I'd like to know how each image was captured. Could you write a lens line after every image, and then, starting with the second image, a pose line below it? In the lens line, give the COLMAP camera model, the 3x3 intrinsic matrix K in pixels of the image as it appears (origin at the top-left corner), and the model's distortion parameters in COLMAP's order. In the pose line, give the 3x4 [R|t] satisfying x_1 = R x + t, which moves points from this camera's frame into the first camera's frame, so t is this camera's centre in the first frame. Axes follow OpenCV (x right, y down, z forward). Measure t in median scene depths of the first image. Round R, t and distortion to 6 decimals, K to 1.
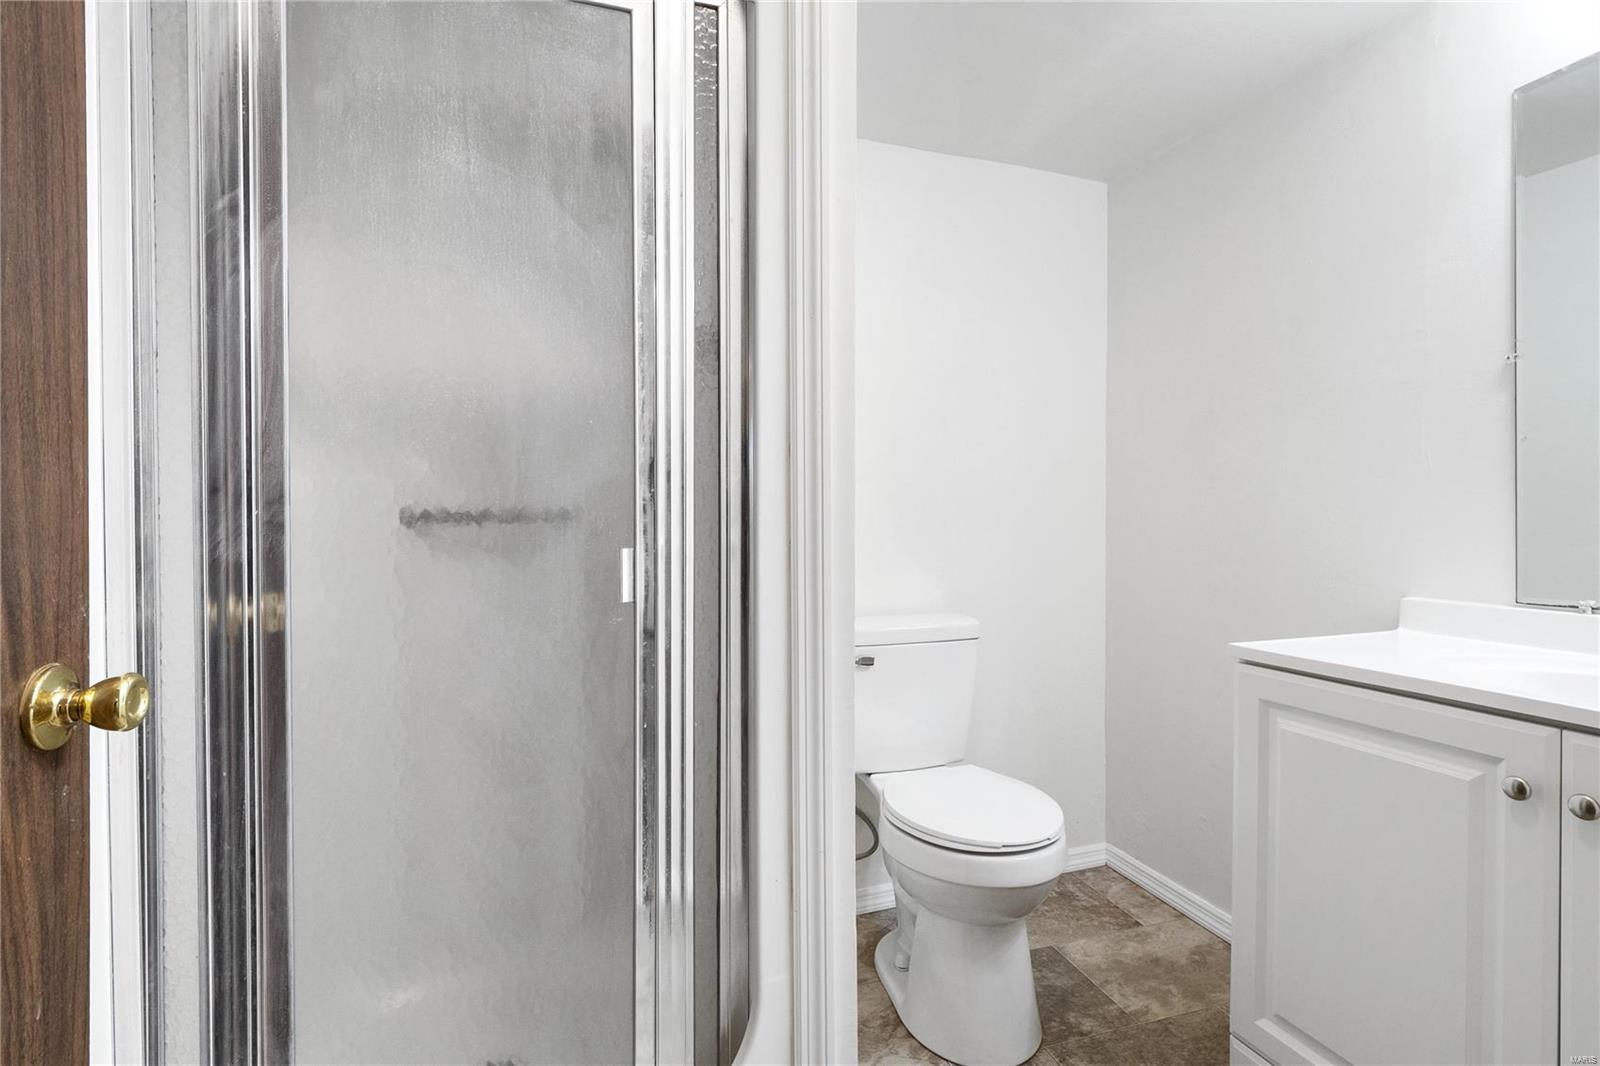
lens RADIAL K [[755.9, 0, 796.9], [0, 755.9, 529.0], [0, 0, 1]] dist [-0.002961, -0.003937]
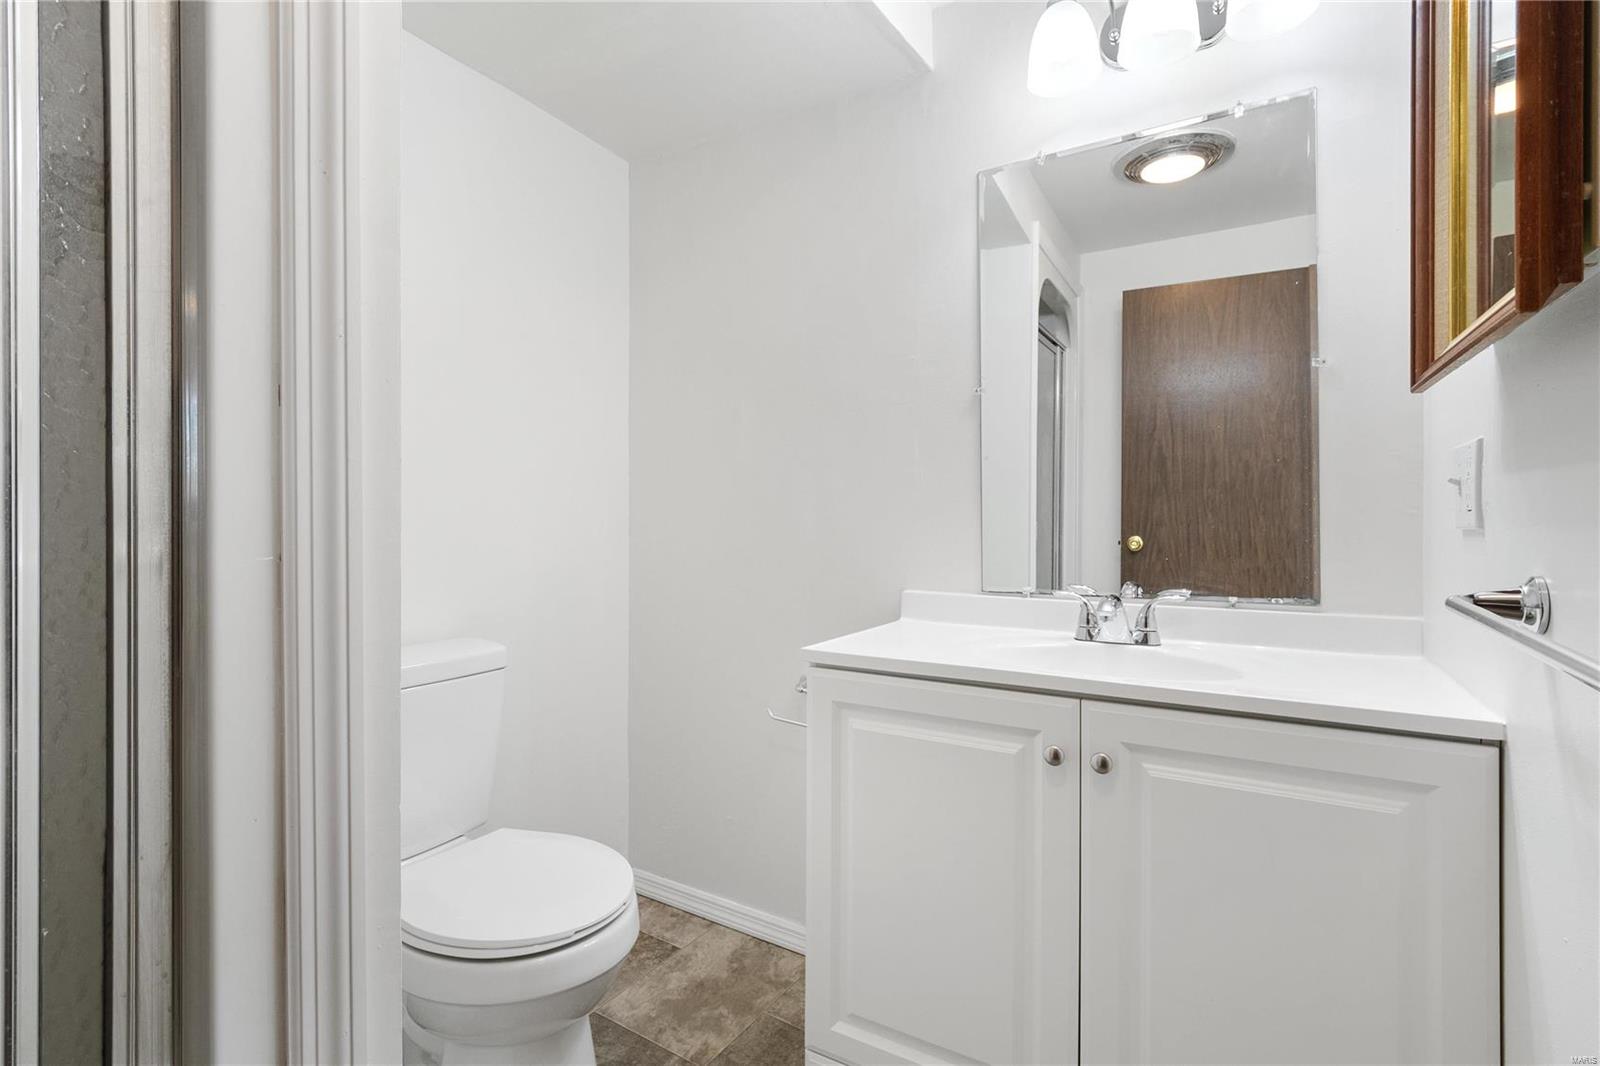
lens RADIAL K [[755.9, 0, 803.5], [0, 755.9, 528.8], [0, 0, 1]] dist [-0.002961, -0.003937]
pose [[0.756250, -0.000510, 0.654283, -0.053225], [0.002177, 0.999996, -0.001738, -0.001637], [-0.654280, 0.002739, 0.756248, 0.207933]]
